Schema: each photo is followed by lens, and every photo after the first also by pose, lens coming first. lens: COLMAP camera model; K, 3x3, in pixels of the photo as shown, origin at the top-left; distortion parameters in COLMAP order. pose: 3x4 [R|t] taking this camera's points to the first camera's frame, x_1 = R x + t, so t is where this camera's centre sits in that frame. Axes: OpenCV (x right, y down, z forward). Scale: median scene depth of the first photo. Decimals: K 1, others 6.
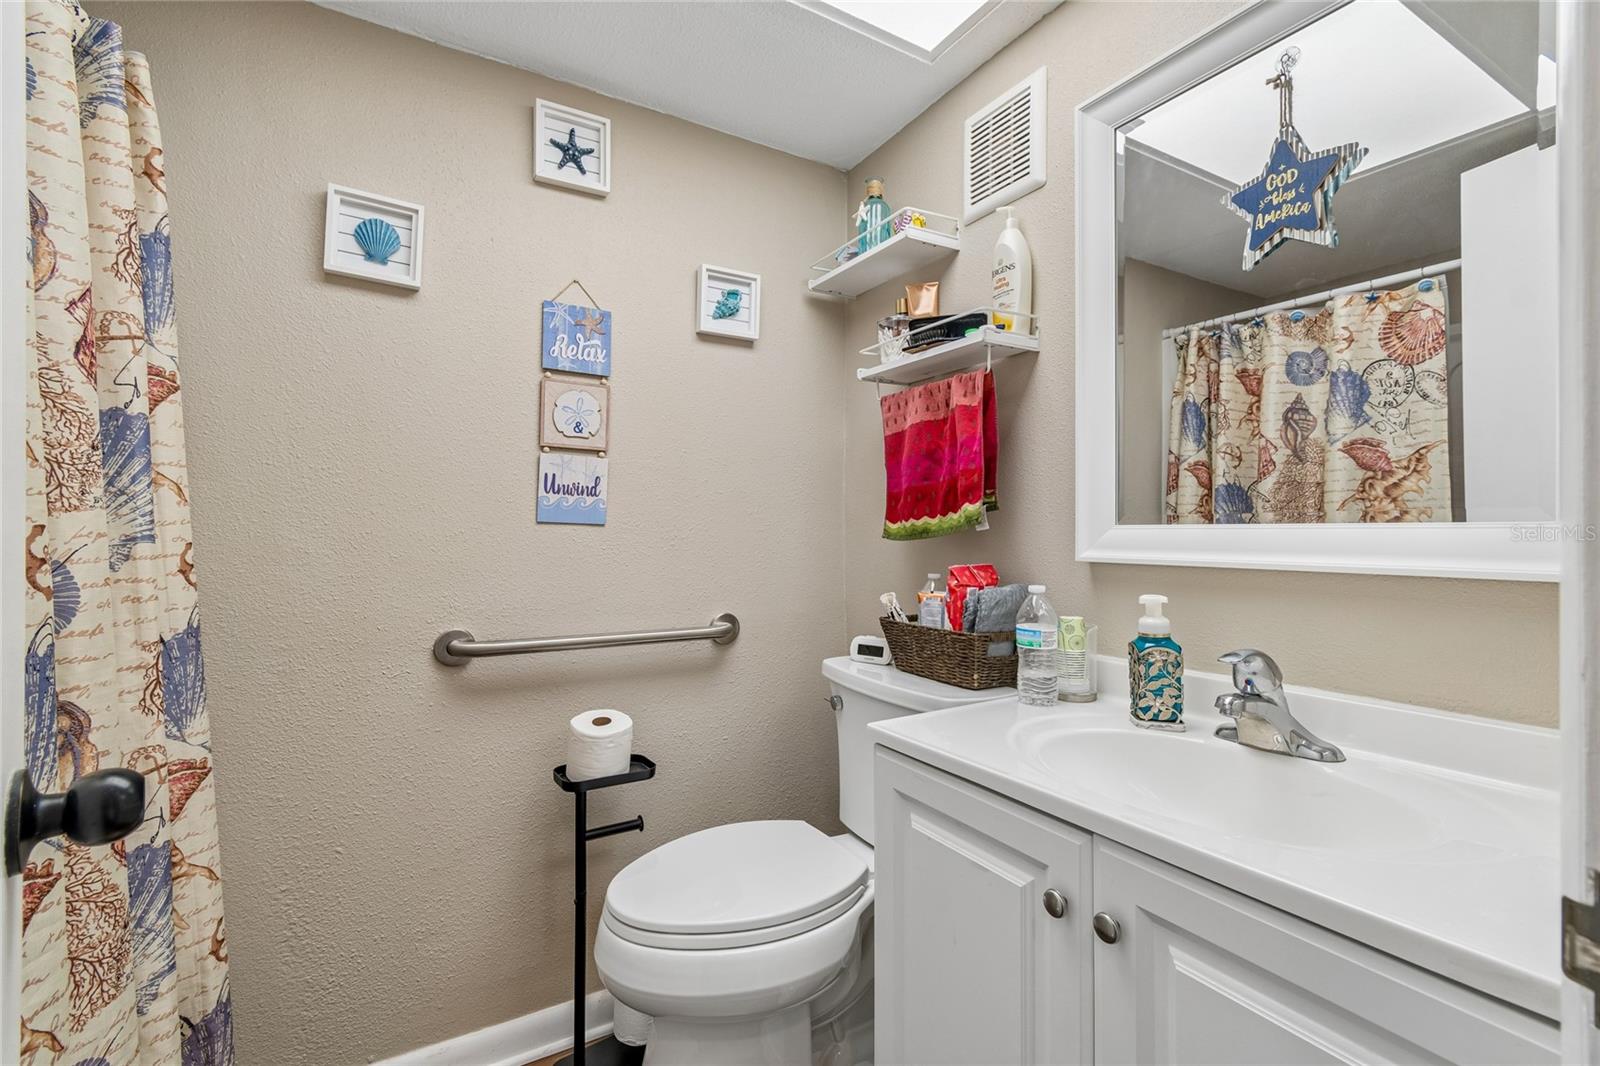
lens RADIAL K [[706.4, 0, 784.6], [0, 706.4, 529.5], [0, 0, 1]] dist [0.005098, -0.001268]
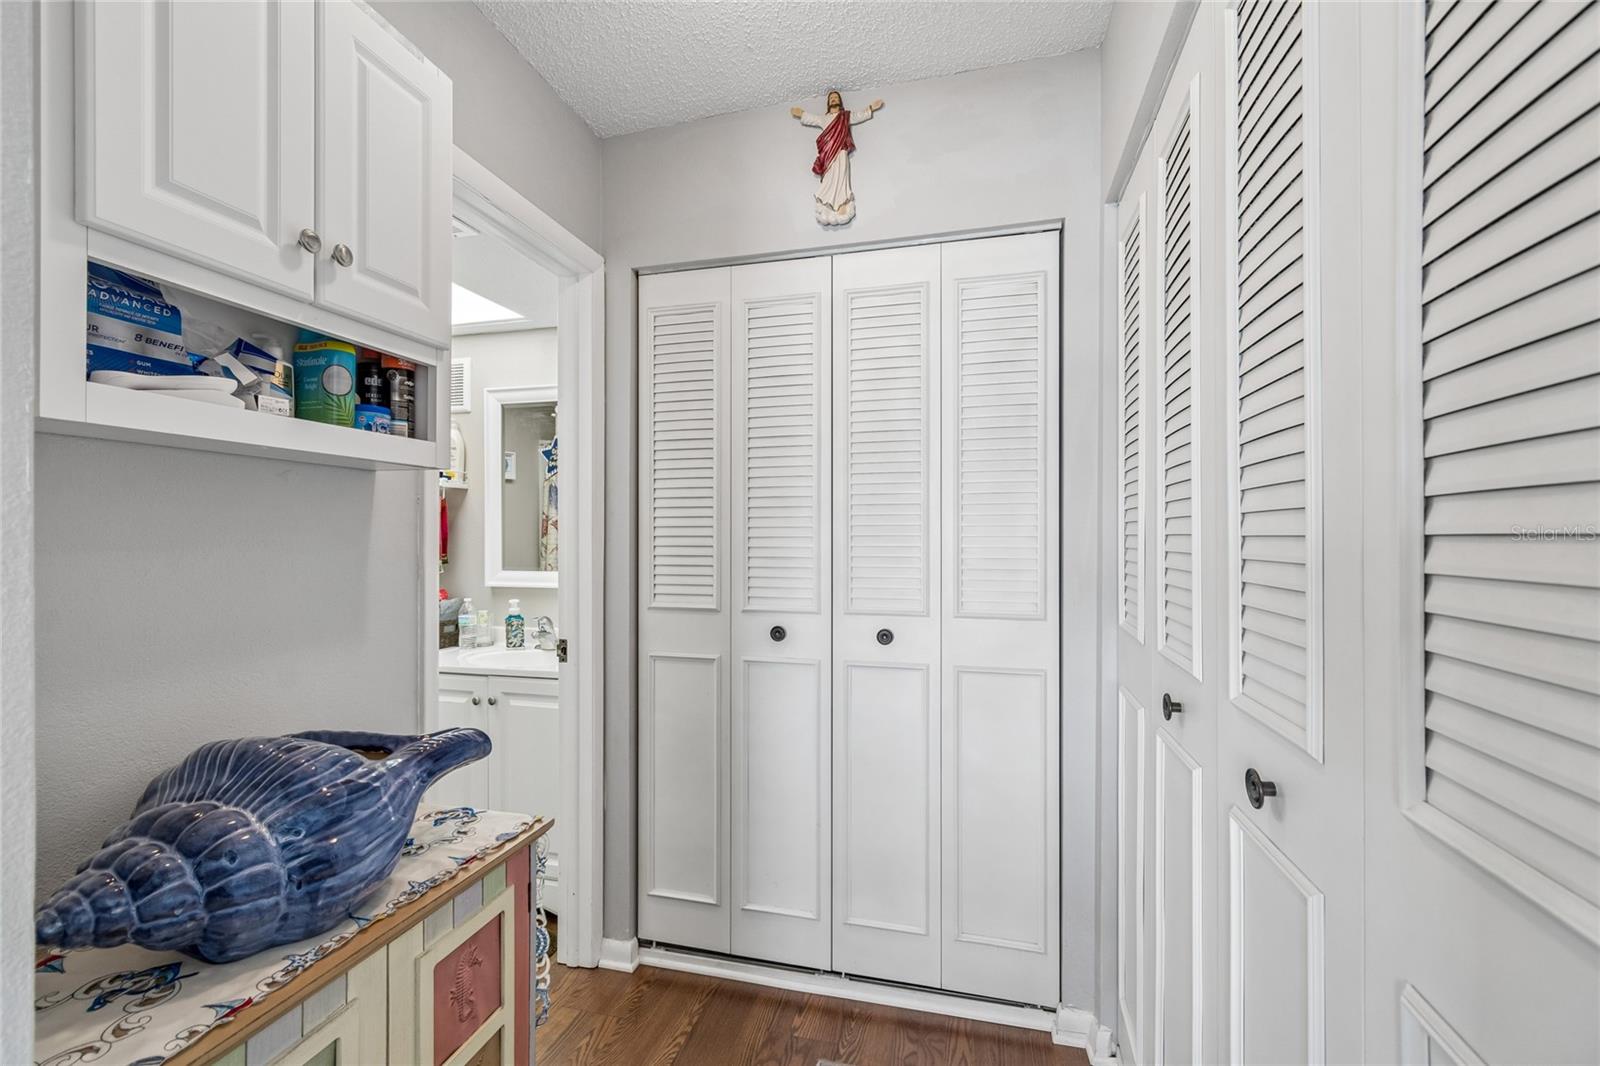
lens RADIAL K [[706.4, 0, 785.2], [0, 706.4, 533.0], [0, 0, 1]] dist [0.005098, -0.001268]
pose [[0.709782, 0.000115, 0.704421, -0.567088], [0.000130, 1.000000, -0.000293, -0.141814], [-0.704421, 0.000300, 0.709782, -1.455289]]
